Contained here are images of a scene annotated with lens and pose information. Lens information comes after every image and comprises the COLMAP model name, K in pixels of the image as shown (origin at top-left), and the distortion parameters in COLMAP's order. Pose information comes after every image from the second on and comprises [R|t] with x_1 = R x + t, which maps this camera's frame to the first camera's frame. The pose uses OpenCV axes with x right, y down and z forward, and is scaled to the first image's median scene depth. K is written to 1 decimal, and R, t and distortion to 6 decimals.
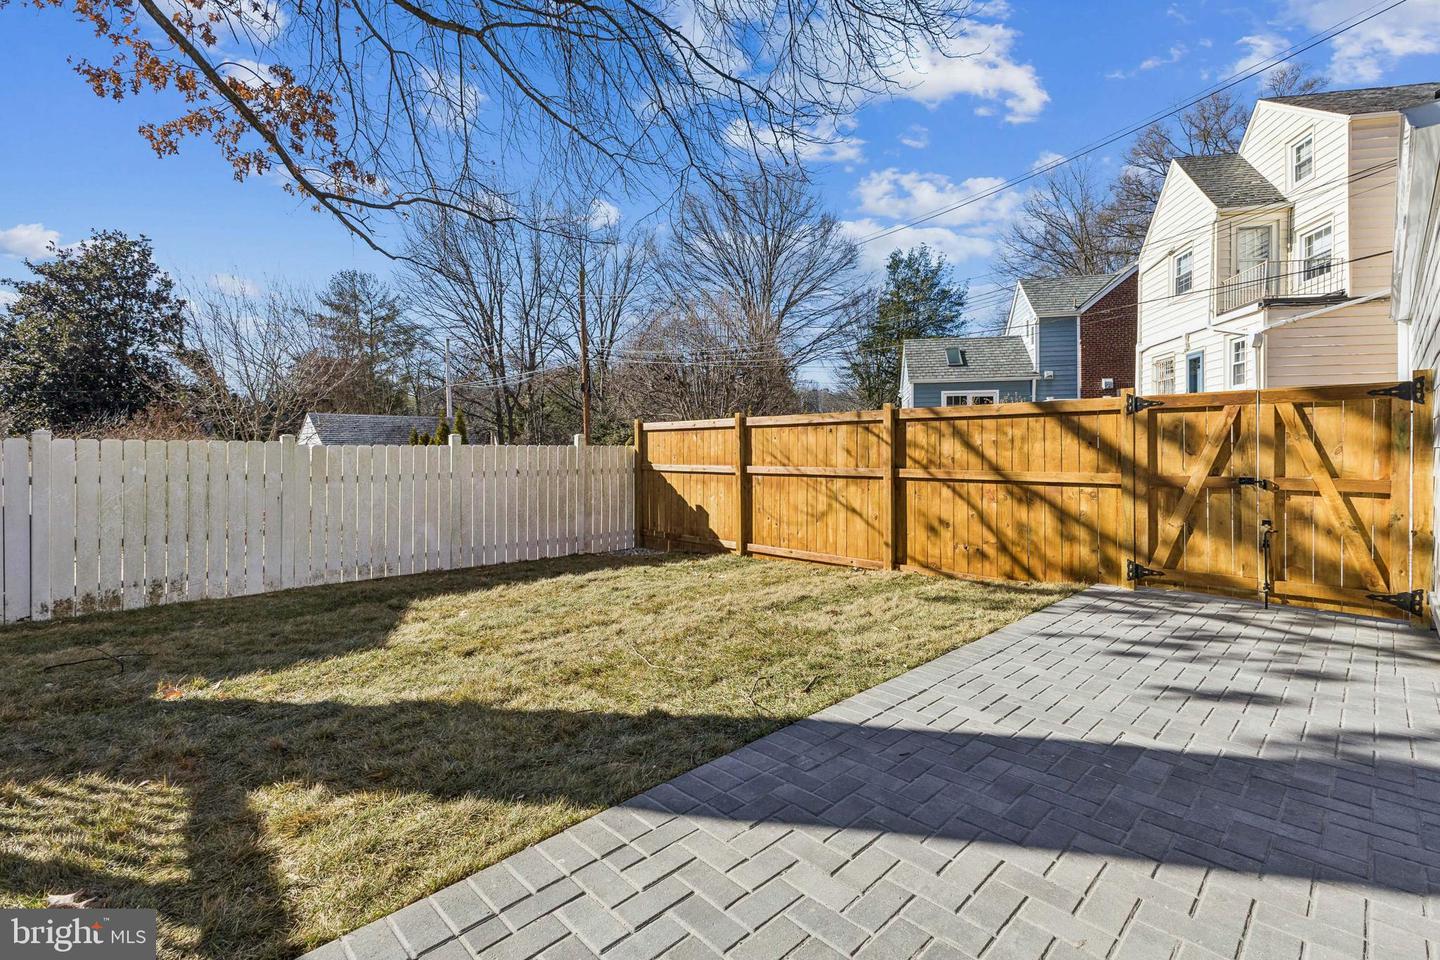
lens RADIAL K [[631.9, 0, 723.1], [0, 631.9, 453.2], [0, 0, 1]] dist [0.010903, -0.000426]
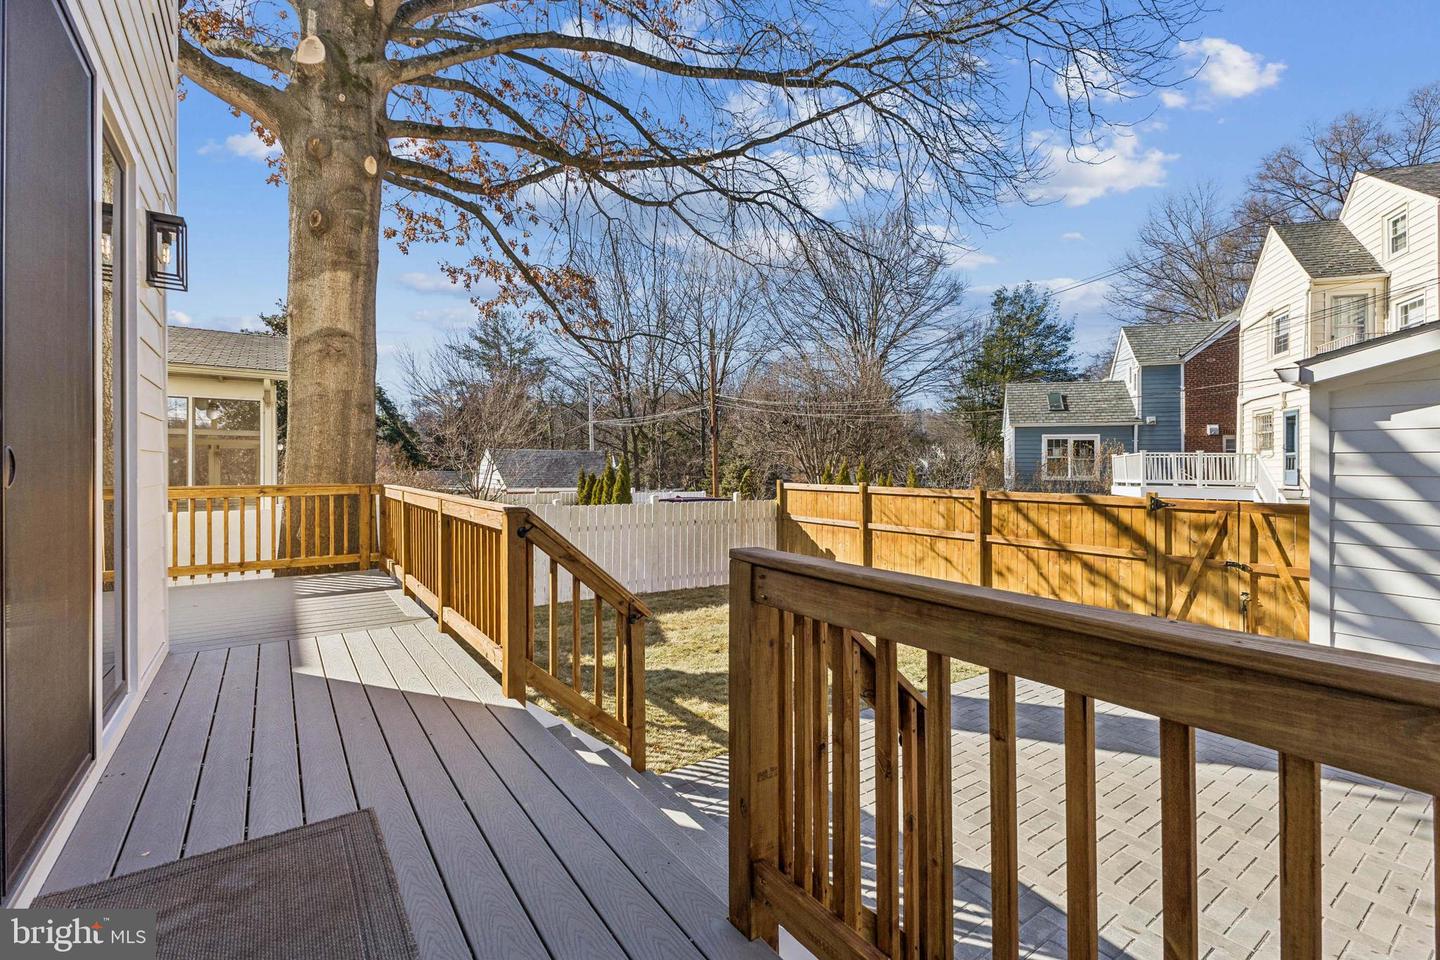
lens RADIAL K [[631.9, 0, 723.1], [0, 631.9, 453.2], [0, 0, 1]] dist [0.010903, -0.000426]
pose [[0.988171, 0.009018, -0.153091, -0.035957], [-0.012368, 0.999704, -0.020946, -0.055698], [0.152857, 0.022592, 0.987990, -0.210021]]
